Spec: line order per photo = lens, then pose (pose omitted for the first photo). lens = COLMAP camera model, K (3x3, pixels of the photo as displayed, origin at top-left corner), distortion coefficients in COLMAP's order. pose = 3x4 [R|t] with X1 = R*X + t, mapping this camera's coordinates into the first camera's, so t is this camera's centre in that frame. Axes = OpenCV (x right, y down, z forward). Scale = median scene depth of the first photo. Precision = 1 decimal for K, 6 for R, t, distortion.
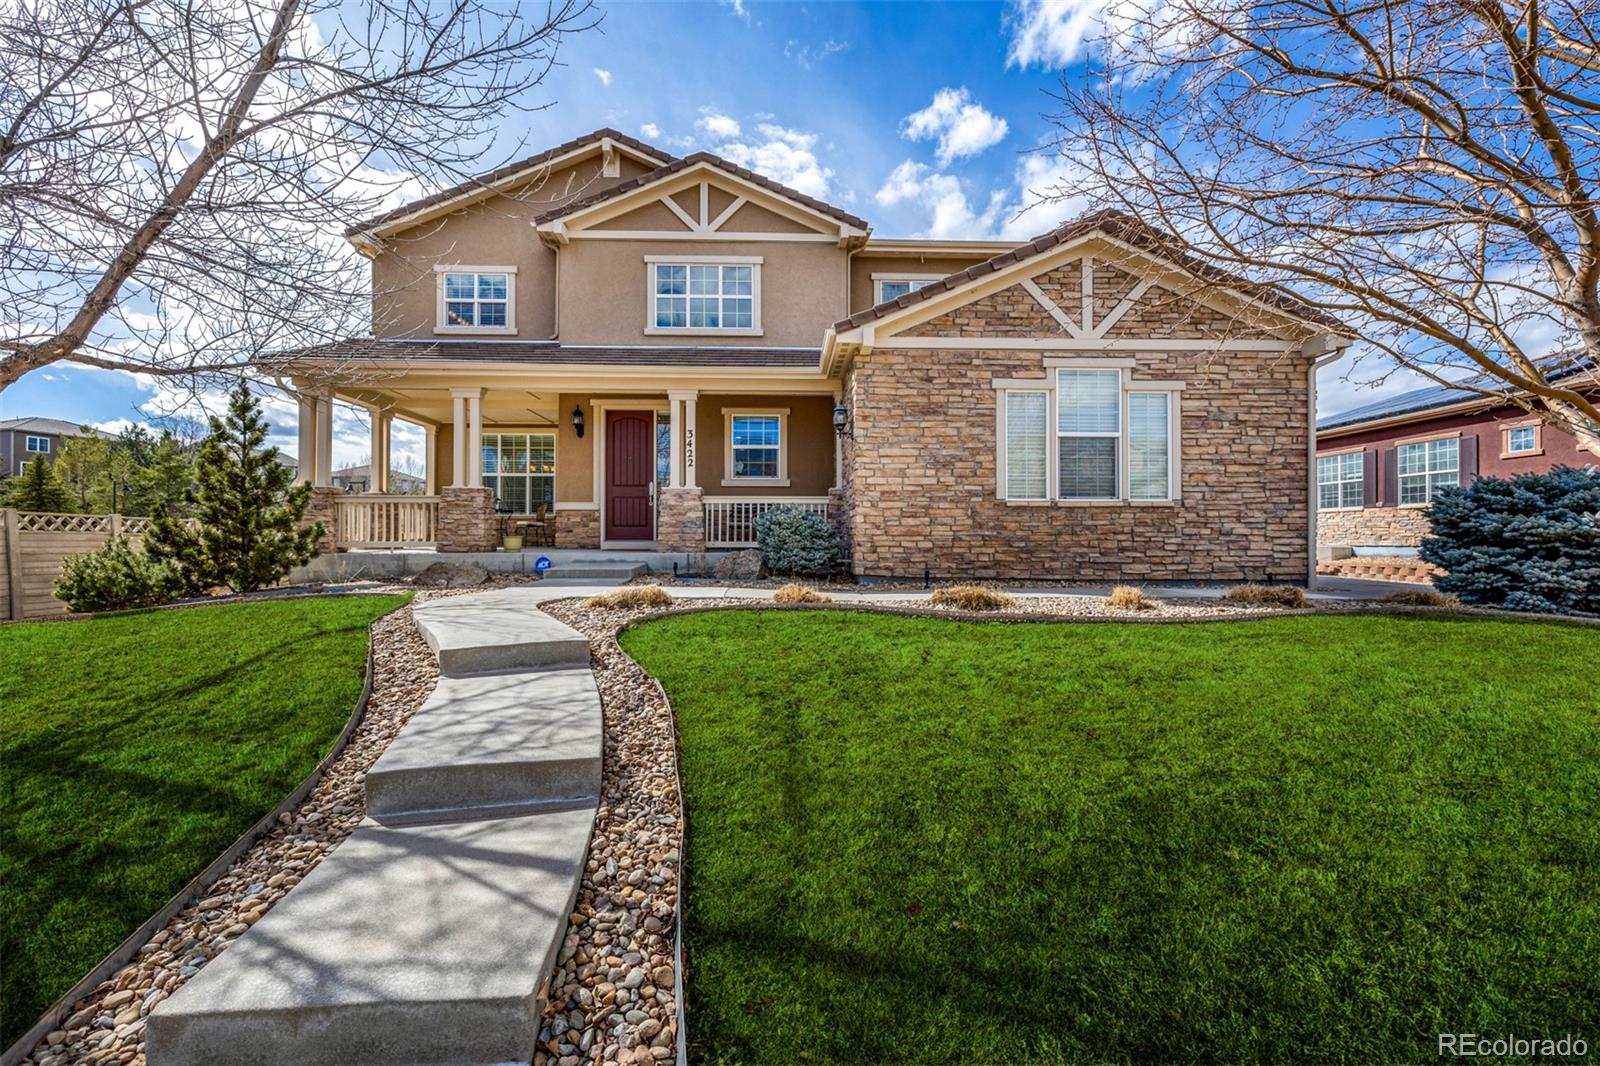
lens RADIAL K [[677.7, 0, 801.5], [0, 677.7, 536.1], [0, 0, 1]] dist [0.002164, 0.000564]
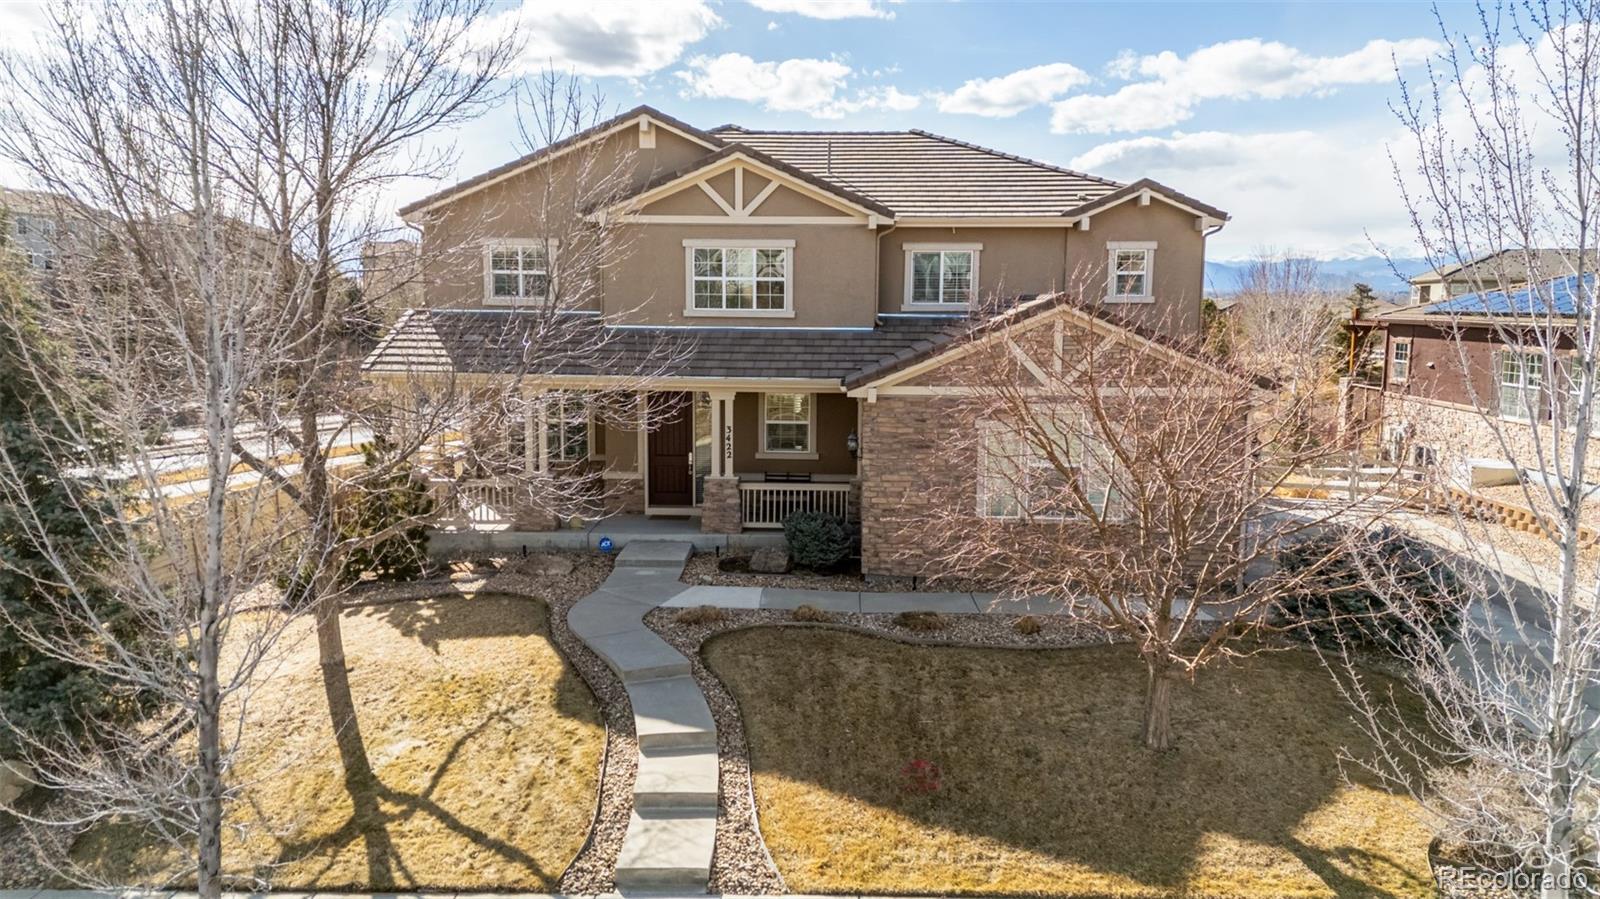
lens RADIAL K [[1174.7, 0, 812.0], [0, 1174.7, 445.2], [0, 0, 1]] dist [0.072793, -0.047434]
pose [[0.998059, 0.016628, -0.060016, 0.117843], [-0.008491, 0.991029, 0.133375, -0.485679], [0.061695, -0.132606, 0.989247, -1.182126]]
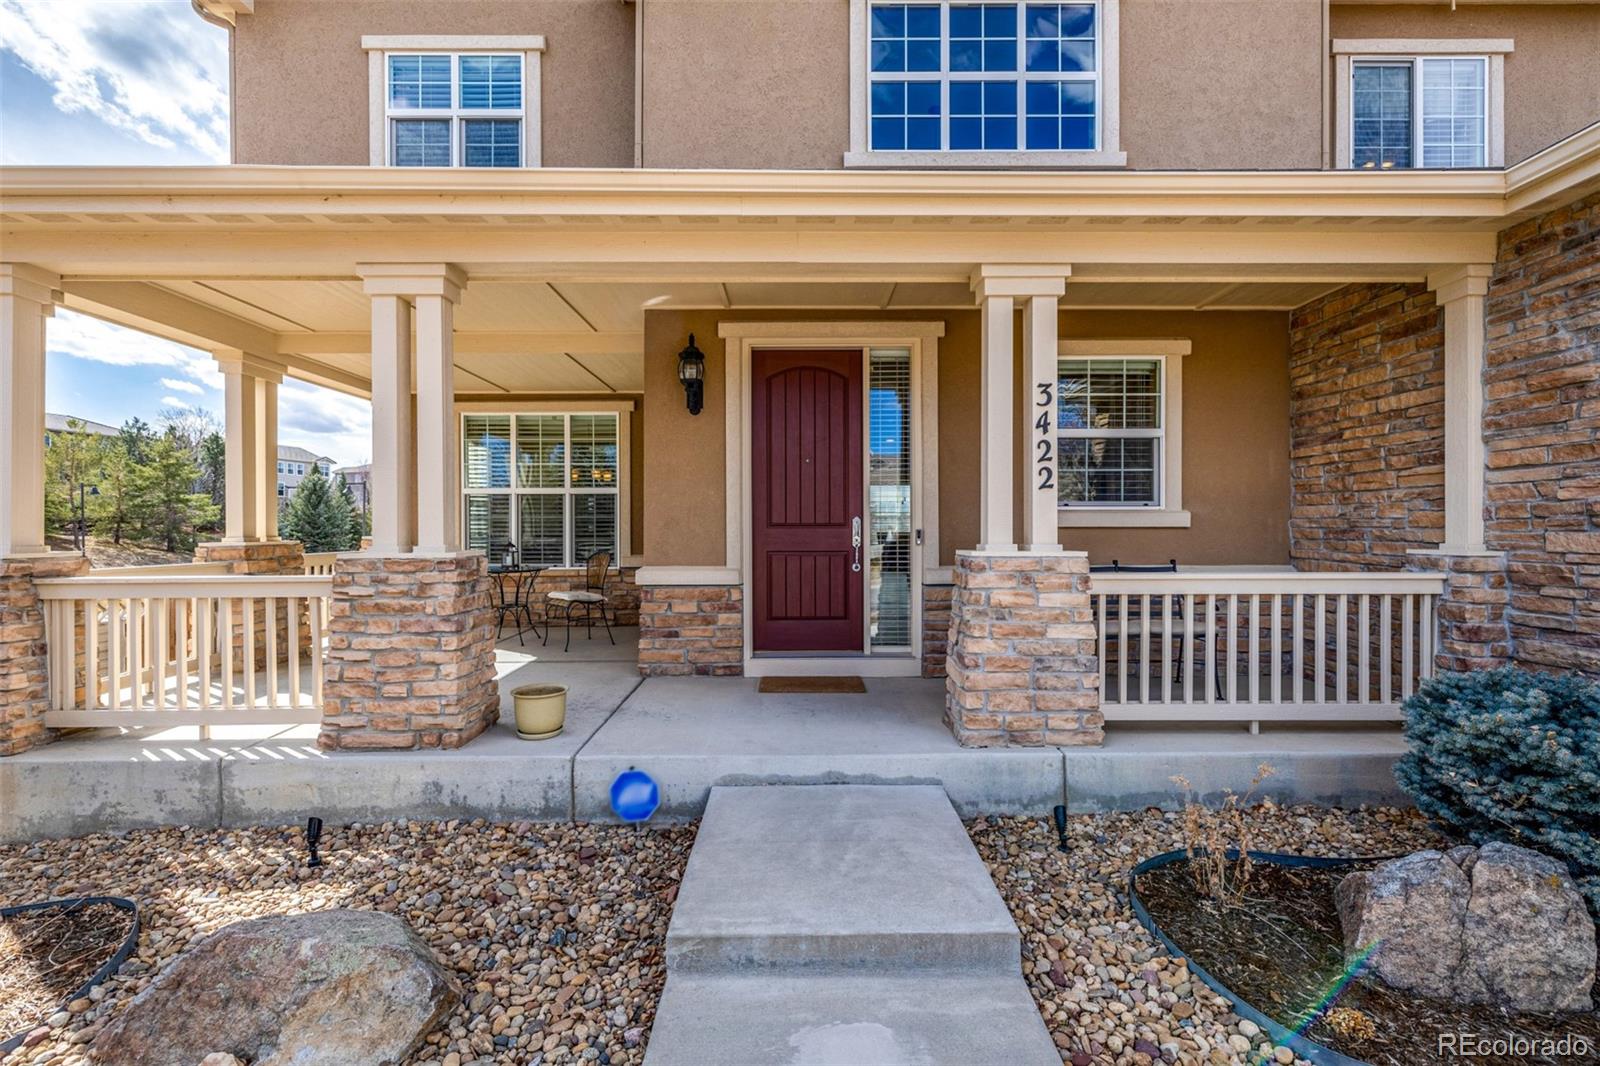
lens RADIAL K [[677.7, 0, 800.3], [0, 677.7, 537.6], [0, 0, 1]] dist [0.002164, 0.000564]
pose [[0.999418, -0.002402, -0.034024, -0.345274], [0.002923, 0.999879, 0.015262, -0.104027], [0.033984, -0.015352, 0.999304, 0.808814]]
